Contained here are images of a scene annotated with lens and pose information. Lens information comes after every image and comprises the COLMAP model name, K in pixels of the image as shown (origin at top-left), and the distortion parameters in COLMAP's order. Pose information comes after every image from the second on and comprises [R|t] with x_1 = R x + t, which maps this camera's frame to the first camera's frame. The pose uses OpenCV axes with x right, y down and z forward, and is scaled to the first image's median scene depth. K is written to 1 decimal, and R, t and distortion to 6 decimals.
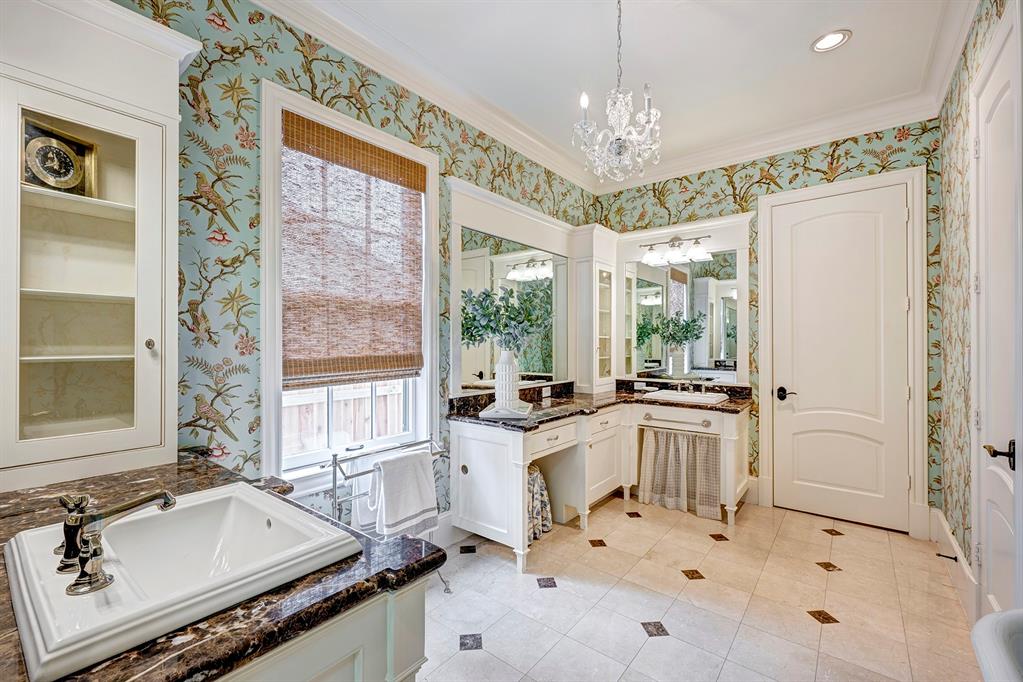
lens RADIAL K [[433.0, 0, 515.7], [0, 433.0, 338.0], [0, 0, 1]] dist [-0.001826, 0.000439]
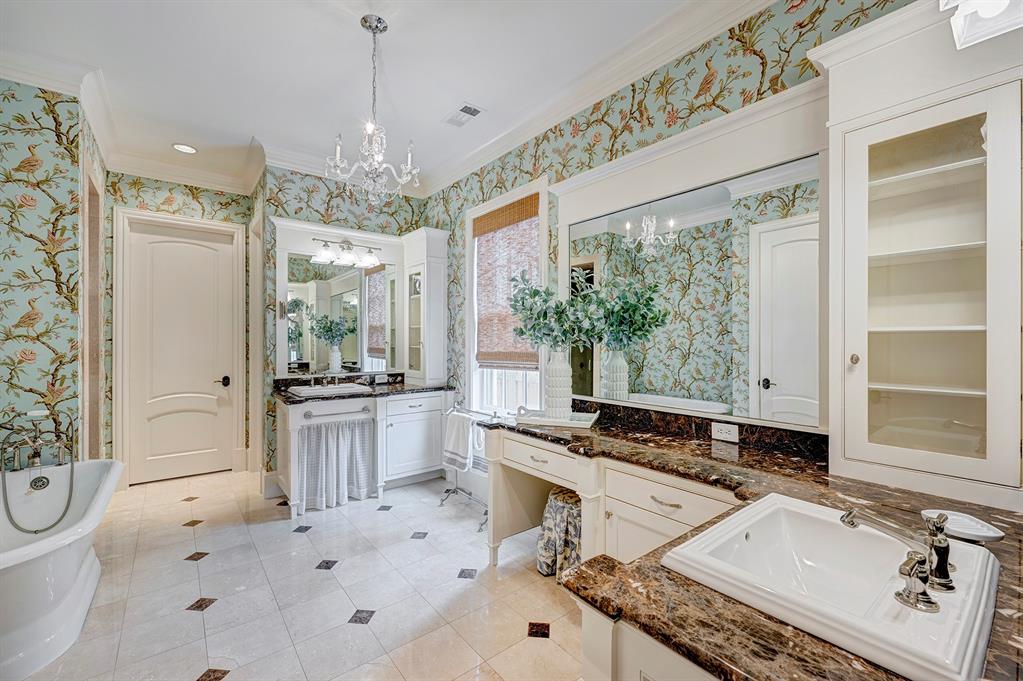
lens RADIAL K [[433.0, 0, 516.6], [0, 433.0, 343.9], [0, 0, 1]] dist [-0.001826, 0.000439]
pose [[-0.232627, -0.001484, -0.972565, 0.927698], [0.000927, 0.999998, -0.001747, 0.015666], [0.972566, -0.001308, -0.232625, 1.193778]]
